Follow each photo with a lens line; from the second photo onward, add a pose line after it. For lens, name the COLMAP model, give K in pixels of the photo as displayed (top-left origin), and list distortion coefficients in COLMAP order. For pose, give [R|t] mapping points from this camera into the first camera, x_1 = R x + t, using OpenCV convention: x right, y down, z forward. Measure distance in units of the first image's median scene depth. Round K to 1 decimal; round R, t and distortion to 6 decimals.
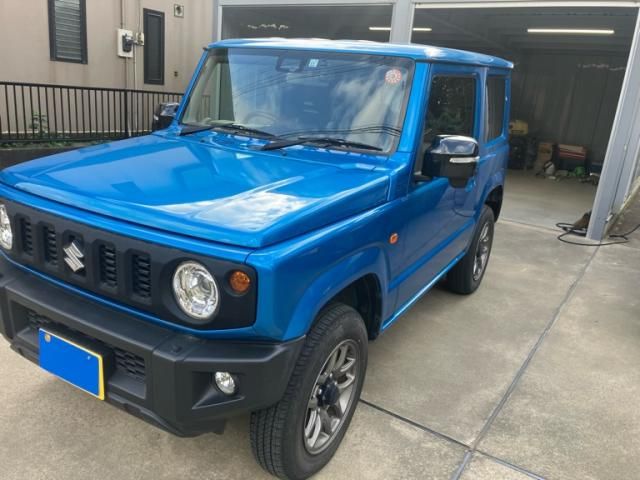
lens RADIAL K [[533.0, 0, 319.7], [0, 533.0, 239.2], [0, 0, 1]] dist [0.004350, -0.000399]
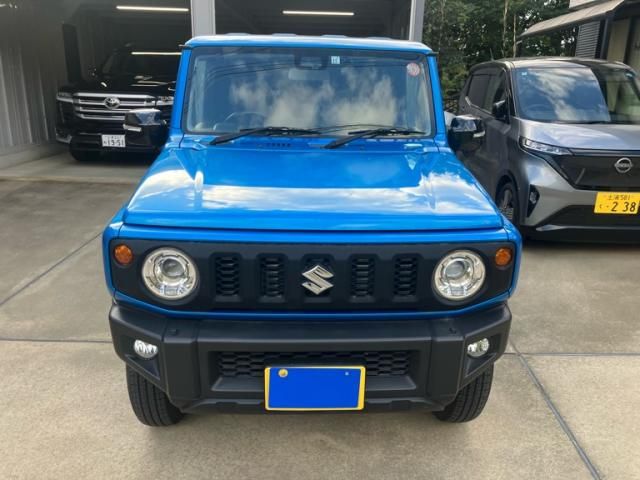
lens RADIAL K [[533.0, 0, 322.4], [0, 533.0, 241.2], [0, 0, 1]] dist [0.004350, -0.000399]
pose [[0.831667, -0.220370, 0.509674, -0.917888], [0.197220, 0.975260, 0.099861, -0.127276], [-0.519071, 0.017467, 0.854553, 0.165026]]
